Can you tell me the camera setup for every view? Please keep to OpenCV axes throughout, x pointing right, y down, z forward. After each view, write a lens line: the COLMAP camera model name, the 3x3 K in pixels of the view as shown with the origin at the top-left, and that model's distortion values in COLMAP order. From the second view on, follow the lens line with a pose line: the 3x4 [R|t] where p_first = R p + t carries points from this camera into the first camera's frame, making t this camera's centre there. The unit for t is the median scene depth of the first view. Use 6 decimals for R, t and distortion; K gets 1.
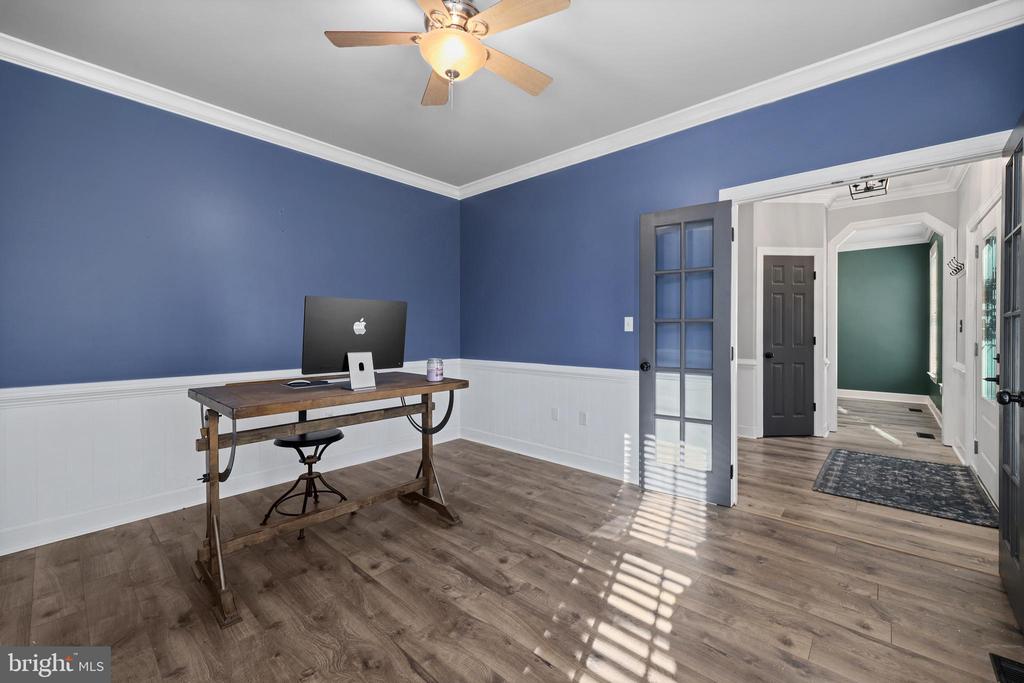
lens RADIAL K [[414.5, 0, 505.1], [0, 414.5, 336.1], [0, 0, 1]] dist [0.002122, 0.000125]
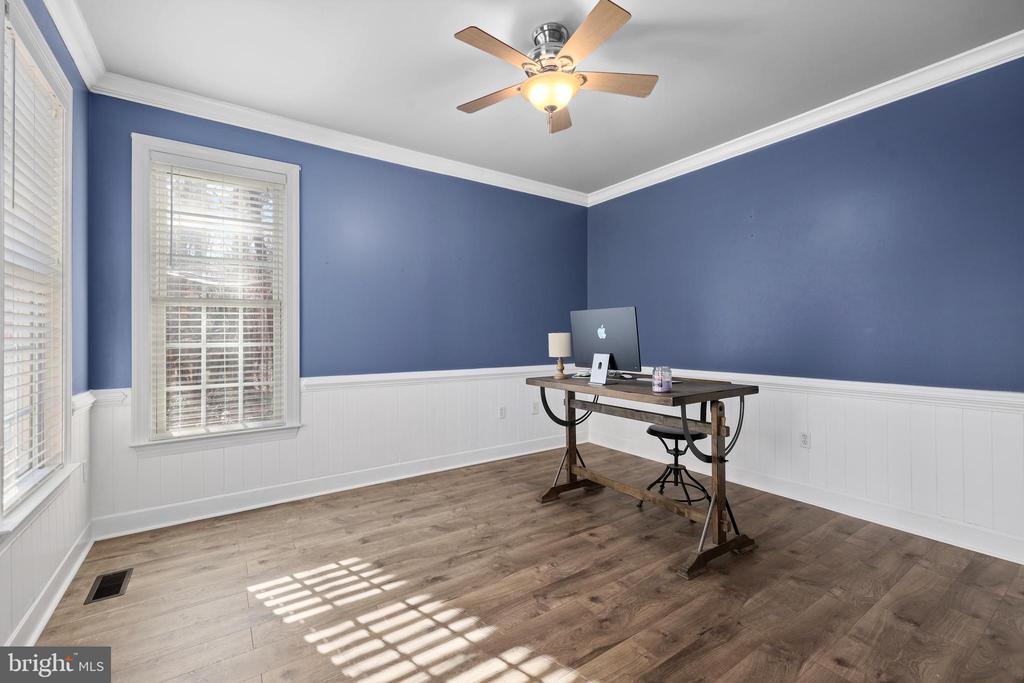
lens RADIAL K [[414.5, 0, 505.5], [0, 414.5, 336.7], [0, 0, 1]] dist [0.002122, 0.000125]
pose [[-0.215813, 0.002980, -0.976430, 0.874864], [-0.007609, 0.999960, 0.004734, -0.012554], [0.976405, 0.008451, -0.215782, 0.988741]]
